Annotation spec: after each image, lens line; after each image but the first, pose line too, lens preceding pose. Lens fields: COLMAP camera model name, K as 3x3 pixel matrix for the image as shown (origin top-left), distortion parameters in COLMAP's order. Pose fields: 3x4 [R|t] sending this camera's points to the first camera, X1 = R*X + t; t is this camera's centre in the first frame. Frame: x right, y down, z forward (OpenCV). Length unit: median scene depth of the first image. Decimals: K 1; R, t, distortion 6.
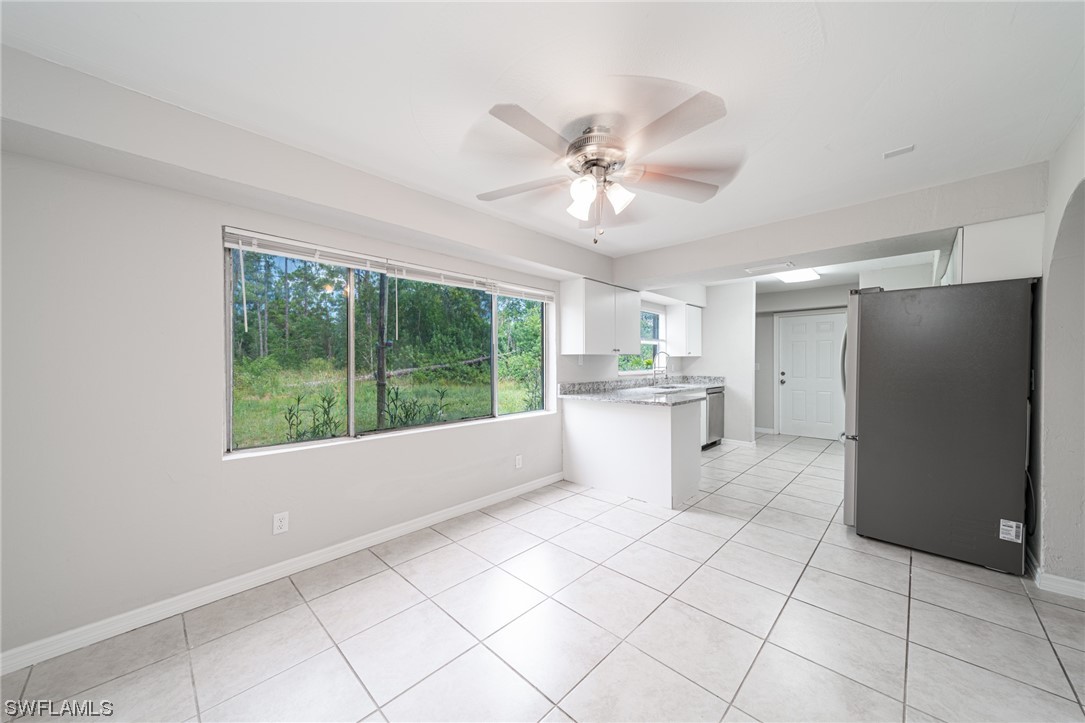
lens RADIAL K [[378.7, 0, 544.4], [0, 378.7, 366.9], [0, 0, 1]] dist [0.015153, -0.002986]
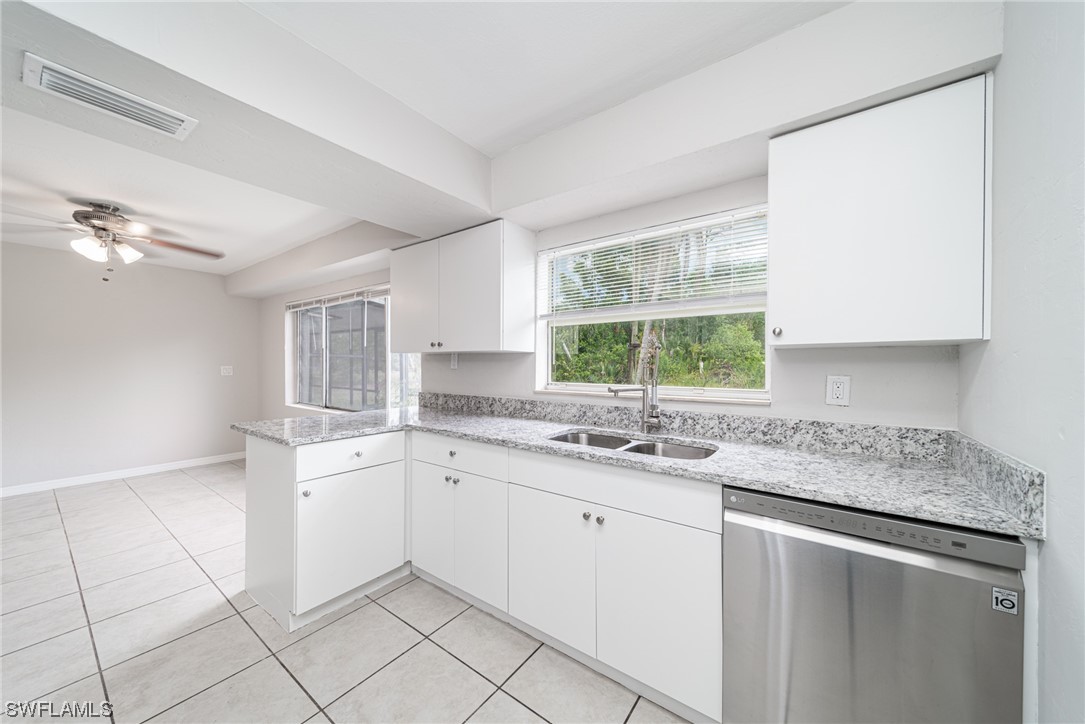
lens RADIAL K [[378.7, 0, 544.4], [0, 378.7, 367.4], [0, 0, 1]] dist [0.015153, -0.002986]
pose [[0.136625, 0.013026, -0.990537, 0.860505], [-0.020161, 0.999743, 0.010366, -0.019189], [0.990418, 0.018554, 0.136852, 1.154900]]
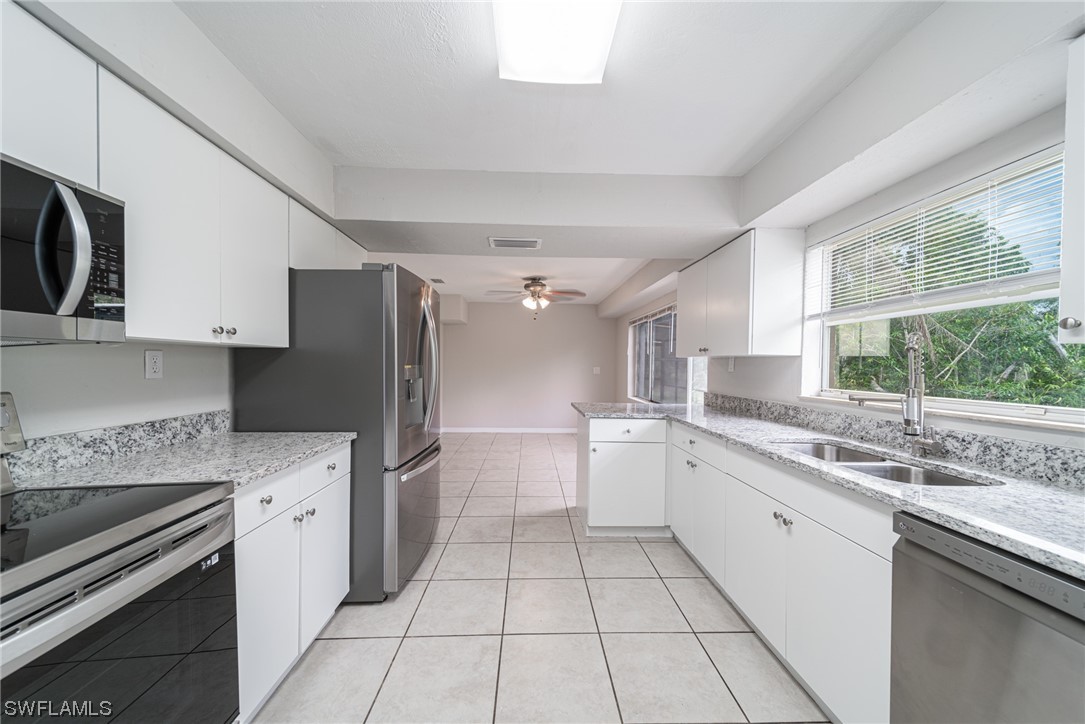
lens RADIAL K [[378.7, 0, 544.4], [0, 378.7, 367.4], [0, 0, 1]] dist [0.015153, -0.002986]
pose [[-0.688407, 0.001430, -0.725323, 0.941389], [-0.021201, 0.999531, 0.022093, -0.023523], [0.725015, 0.030586, -0.688054, 1.342996]]
